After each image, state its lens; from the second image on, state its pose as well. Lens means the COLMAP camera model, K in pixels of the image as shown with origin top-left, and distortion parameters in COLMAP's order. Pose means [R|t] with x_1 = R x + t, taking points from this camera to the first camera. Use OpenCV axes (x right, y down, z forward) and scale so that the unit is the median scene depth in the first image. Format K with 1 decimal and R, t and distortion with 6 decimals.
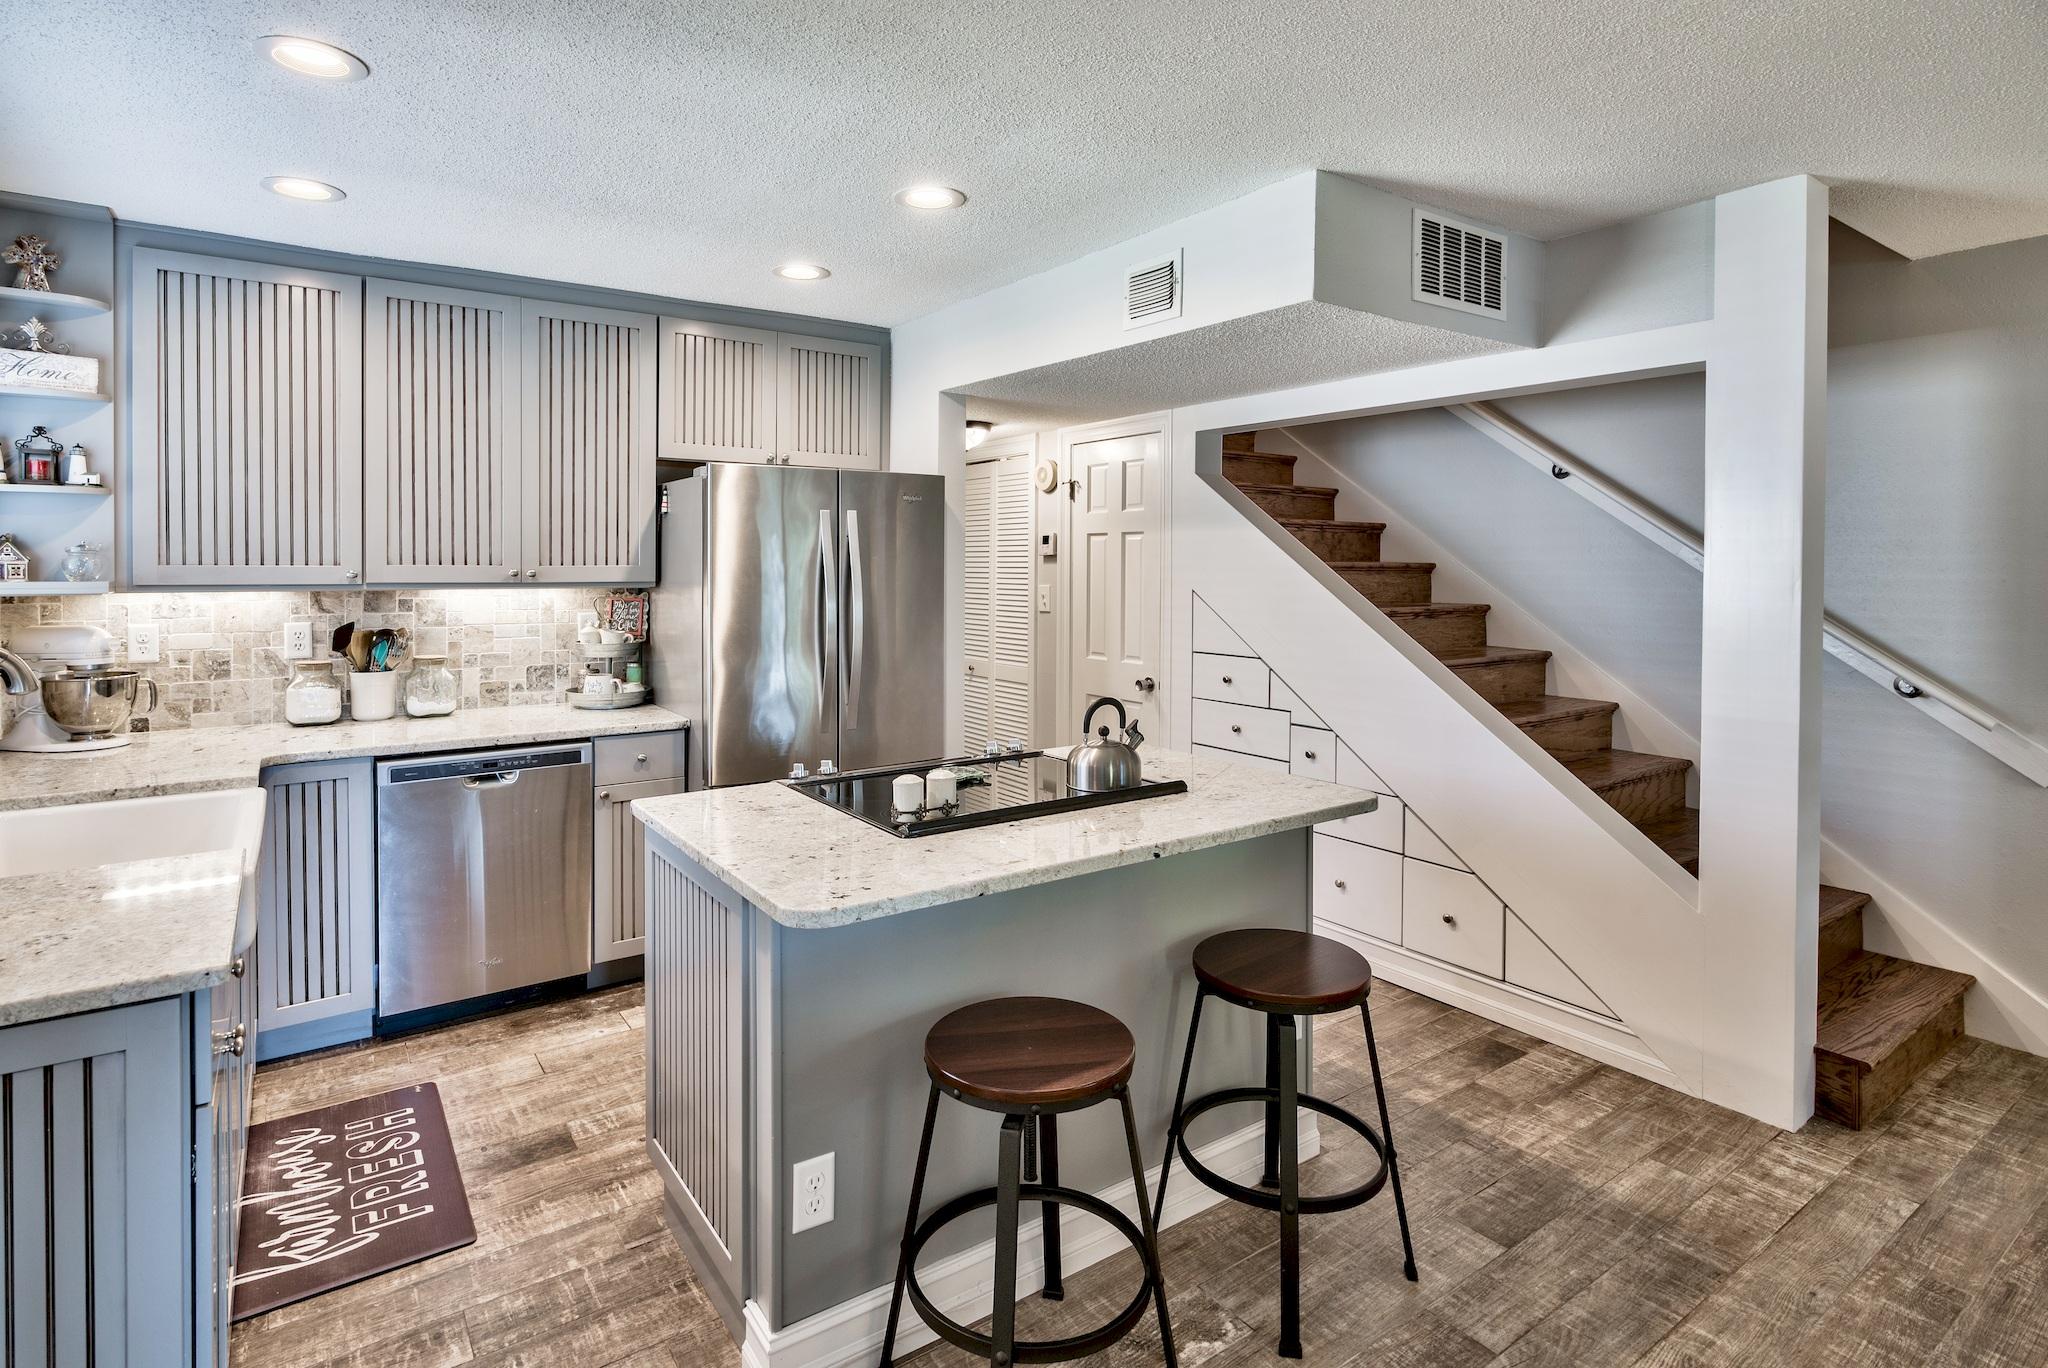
lens RADIAL K [[1011.9, 0, 1007.1], [0, 1011.9, 569.5], [0, 0, 1]] dist [-0.014223, 0.001375]
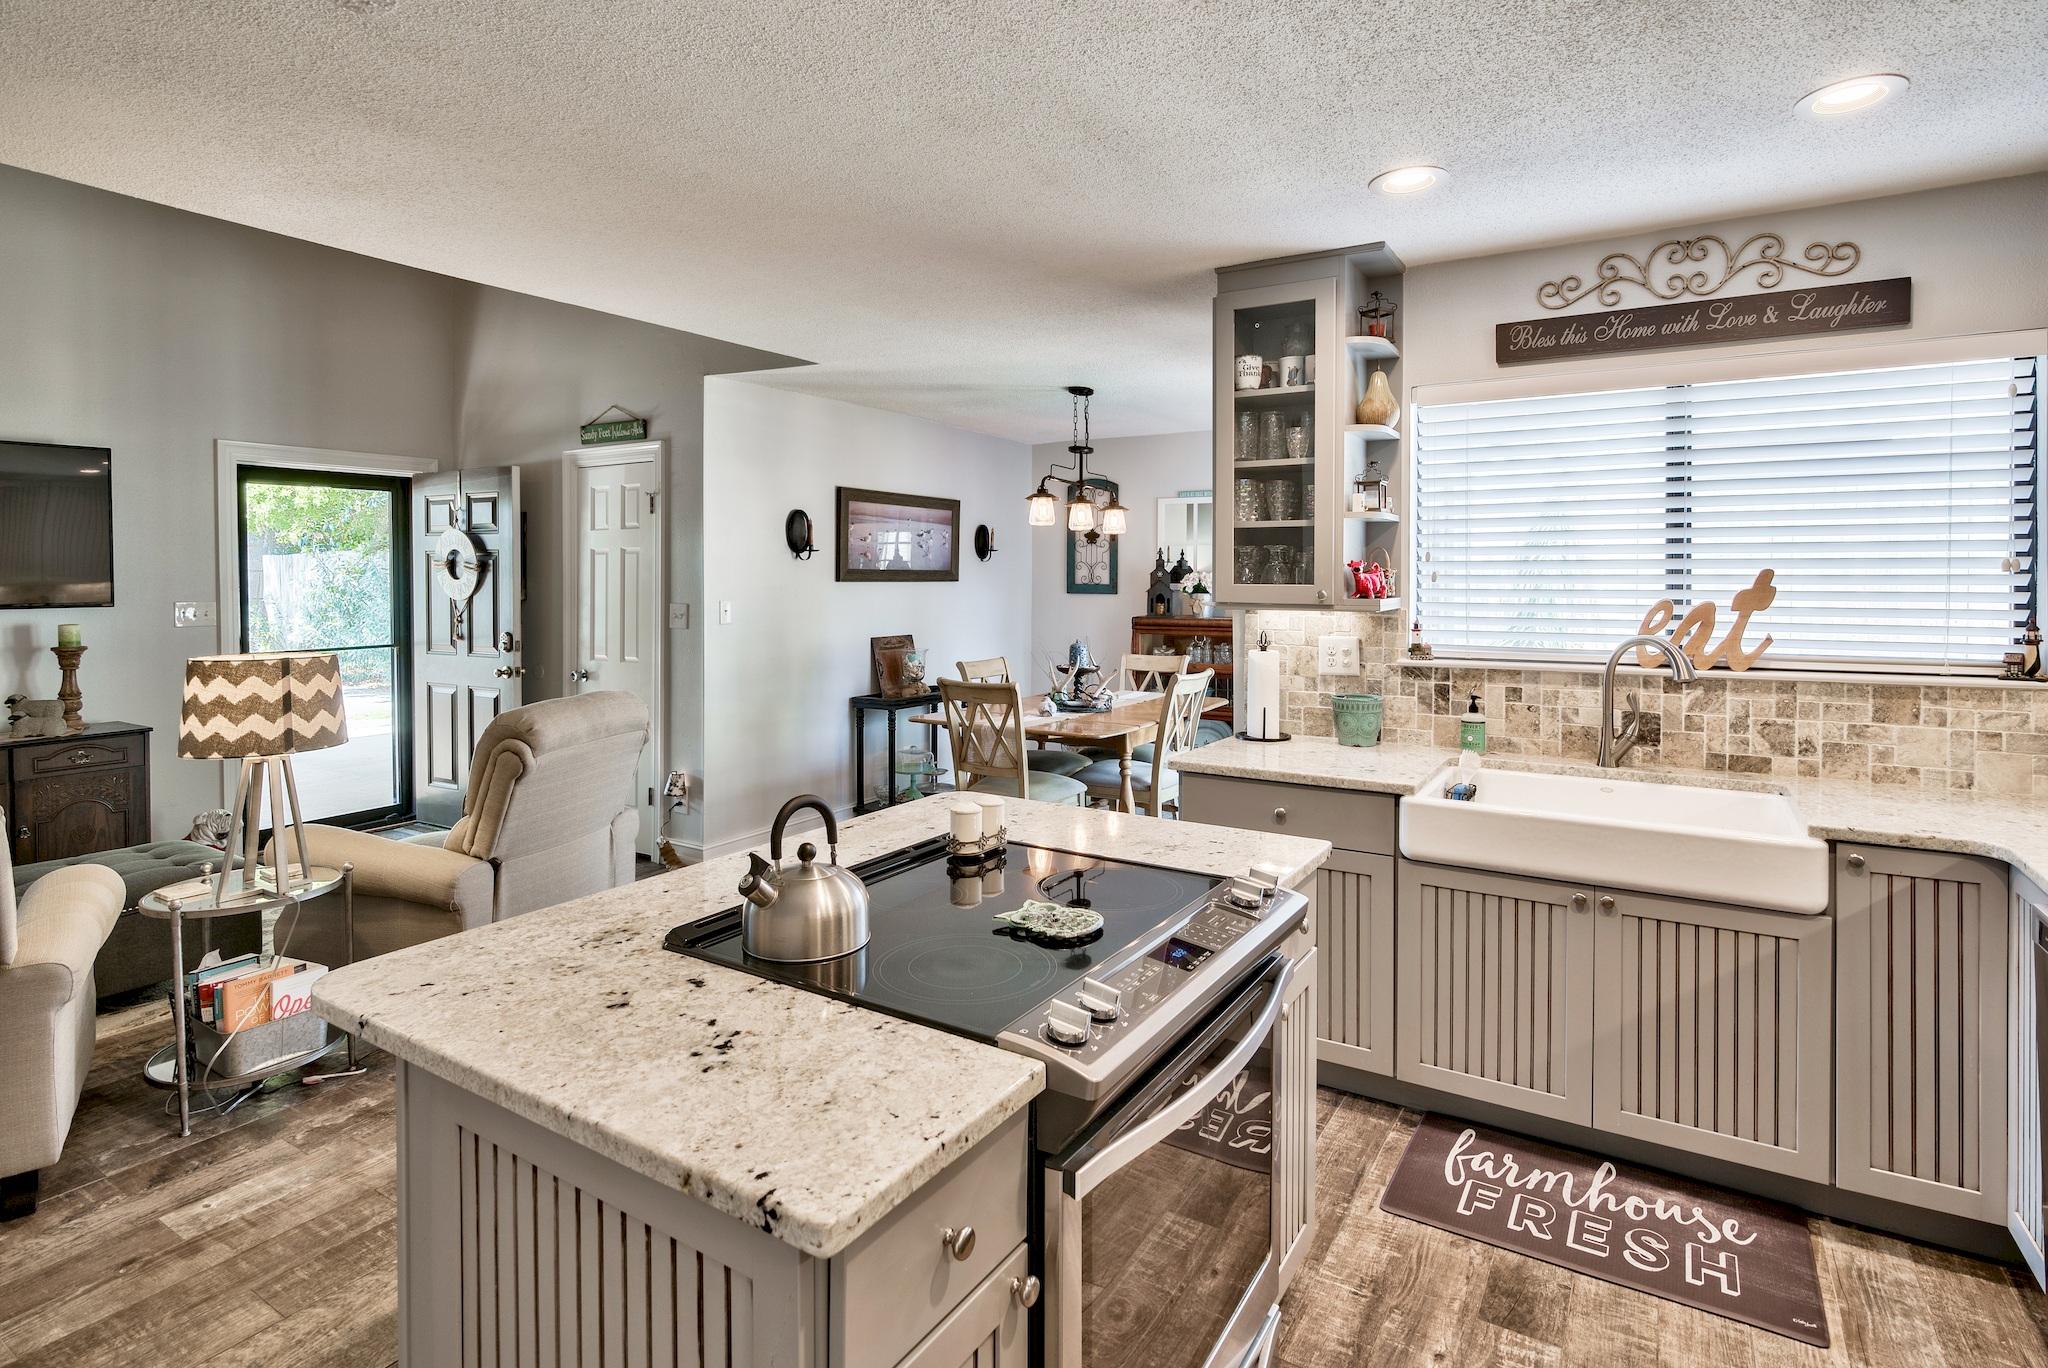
lens RADIAL K [[1011.9, 0, 1052.3], [0, 1011.9, 594.3], [0, 0, 1]] dist [-0.014223, 0.001375]
pose [[-0.905050, 0.010798, -0.425169, 0.151285], [-0.000795, 0.999633, 0.027081, -0.011141], [0.425305, 0.024848, -0.904709, 1.146904]]
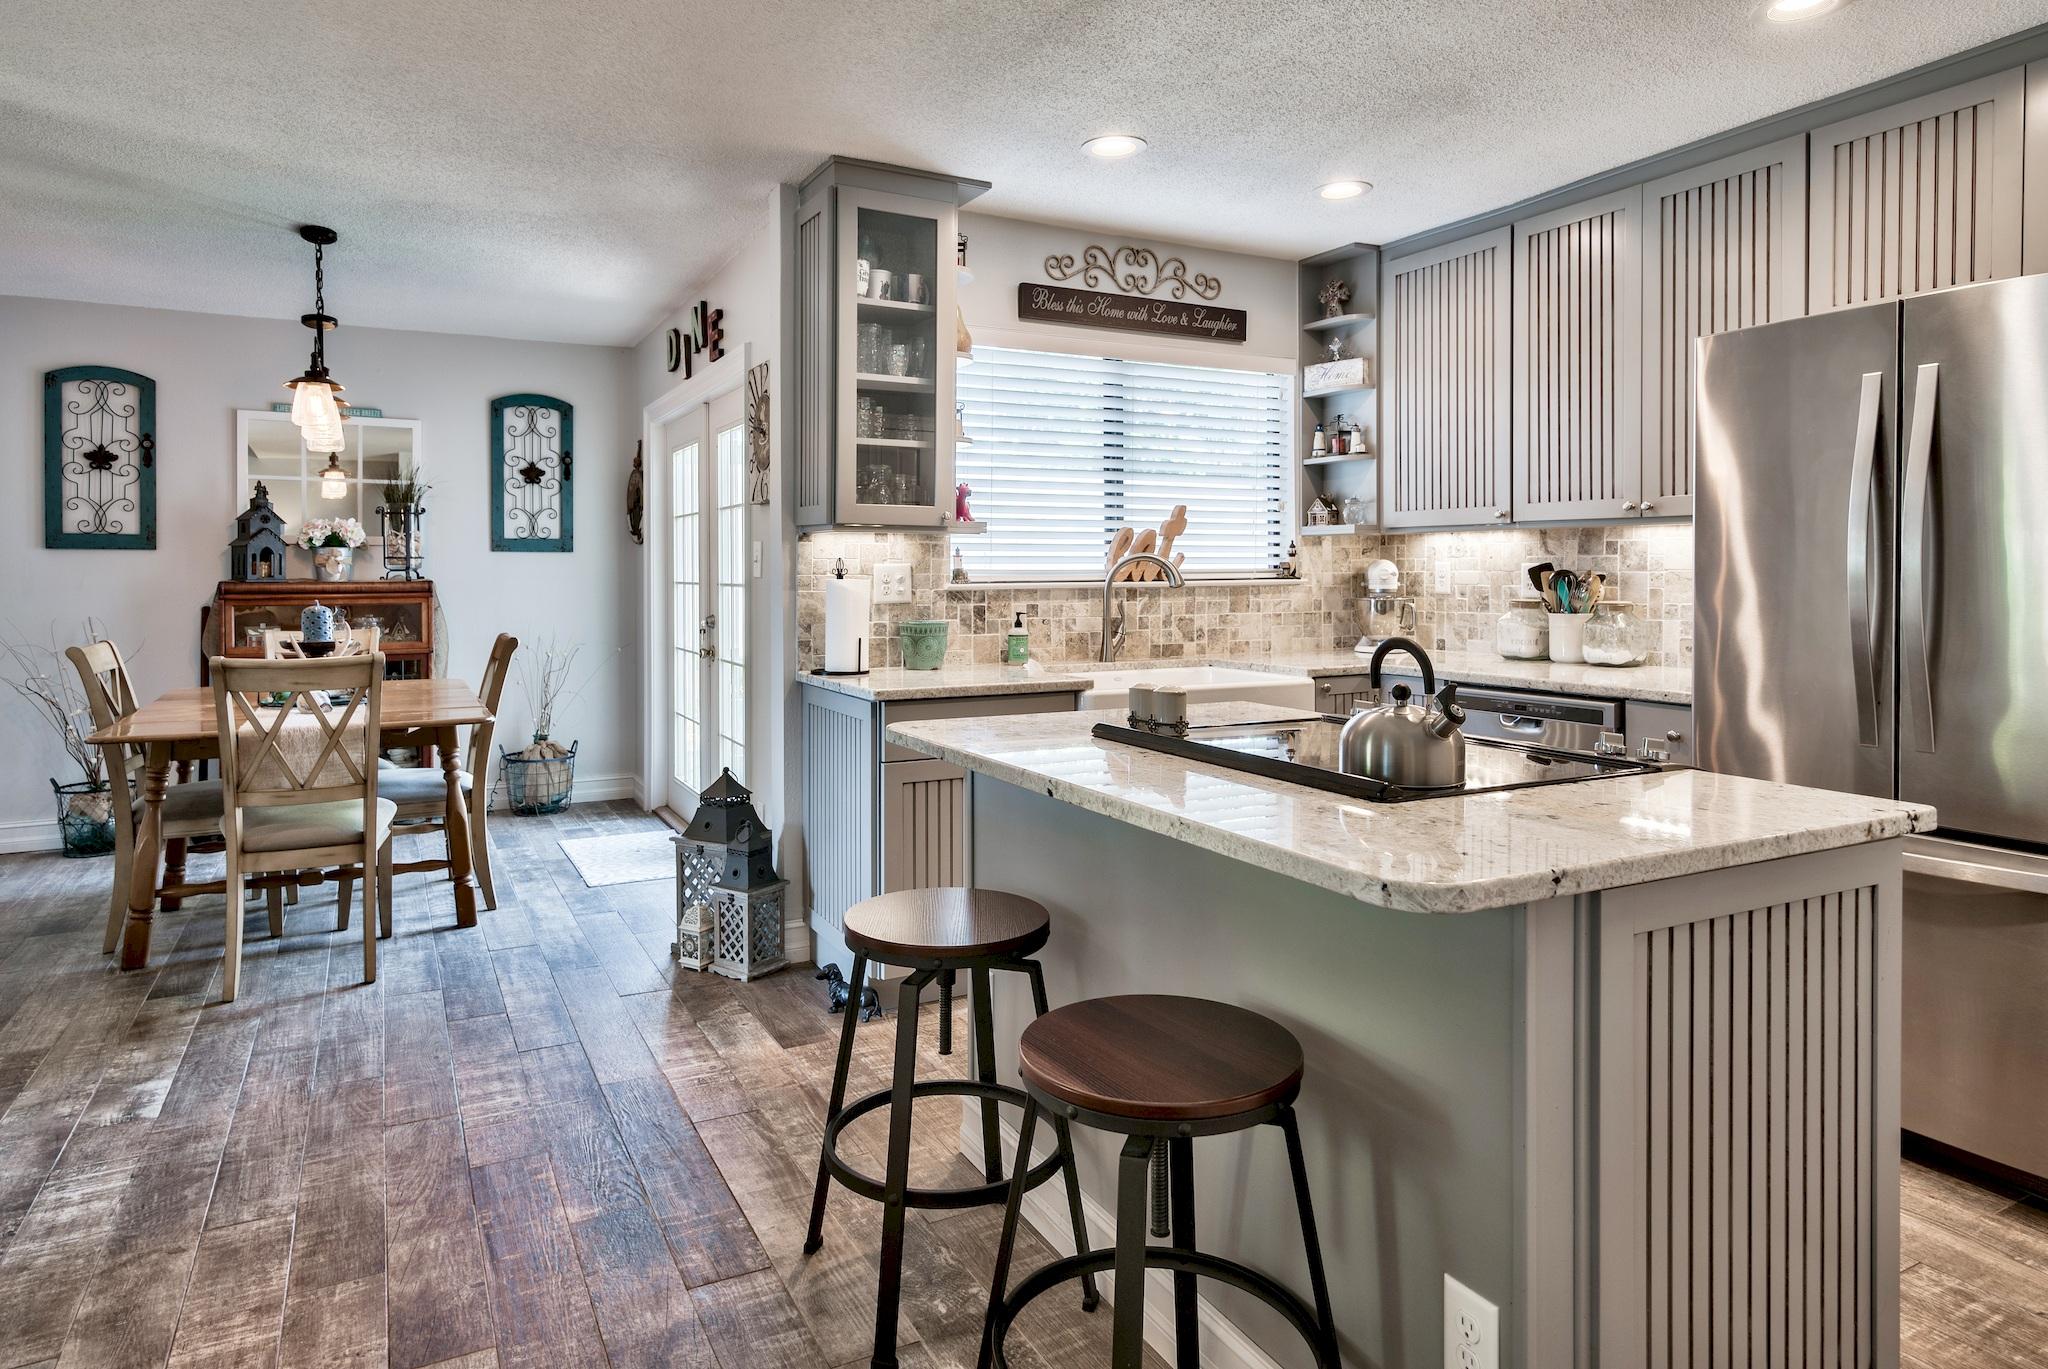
lens RADIAL K [[1161.3, 0, 1017.3], [0, 1161.3, 585.7], [0, 0, 1]] dist [0.007291, 0.000252]
pose [[-0.097432, 0.014376, -0.995138, 0.582532], [-0.004127, 0.999881, 0.014849, 0.061695], [0.995234, 0.005553, -0.097361, 0.592668]]
